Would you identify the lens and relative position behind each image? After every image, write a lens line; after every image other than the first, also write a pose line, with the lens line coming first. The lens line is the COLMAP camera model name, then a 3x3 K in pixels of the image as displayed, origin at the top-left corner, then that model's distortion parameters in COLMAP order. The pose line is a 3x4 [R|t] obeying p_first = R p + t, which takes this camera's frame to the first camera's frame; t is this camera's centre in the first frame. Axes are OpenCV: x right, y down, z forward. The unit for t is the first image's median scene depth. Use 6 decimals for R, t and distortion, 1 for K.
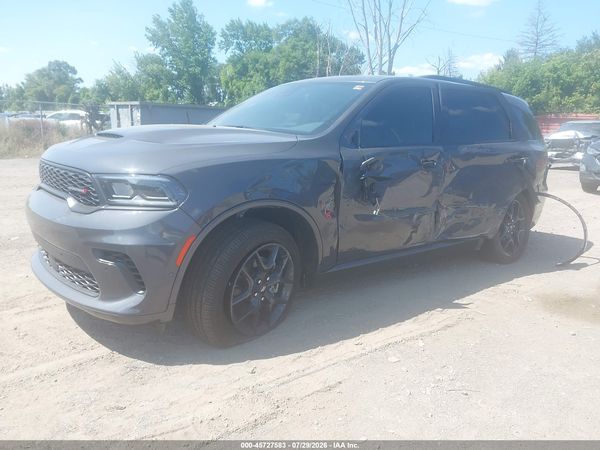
lens RADIAL K [[471.5, 0, 299.6], [0, 471.5, 224.6], [0, 0, 1]] dist [0.012859, -0.032657]
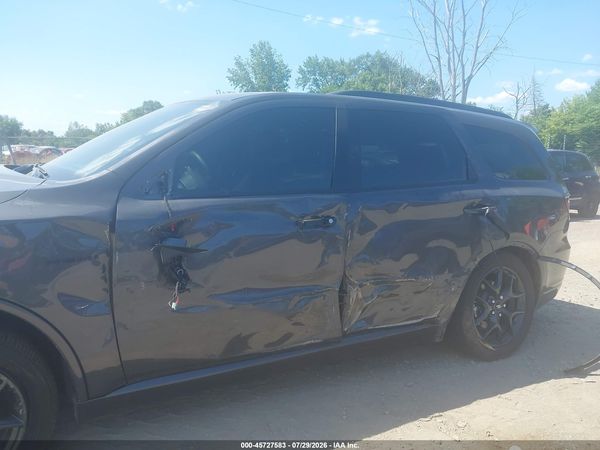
lens RADIAL K [[471.5, 0, 304.8], [0, 471.5, 226.0], [0, 0, 1]] dist [0.012859, -0.032657]
pose [[0.987680, 0.015218, -0.155743, 0.295887], [-0.025405, 0.997650, -0.063631, -0.065646], [0.154408, 0.066804, 0.985746, 0.291074]]
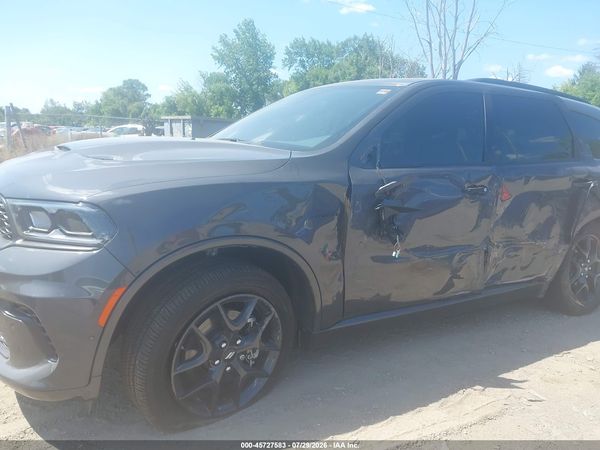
lens RADIAL K [[471.5, 0, 301.5], [0, 471.5, 223.5], [0, 0, 1]] dist [0.012859, -0.032657]
pose [[0.992260, 0.029022, -0.120742, 0.073327], [-0.033227, 0.998904, -0.032967, -0.031843], [0.119653, 0.036724, 0.992136, 0.165368]]
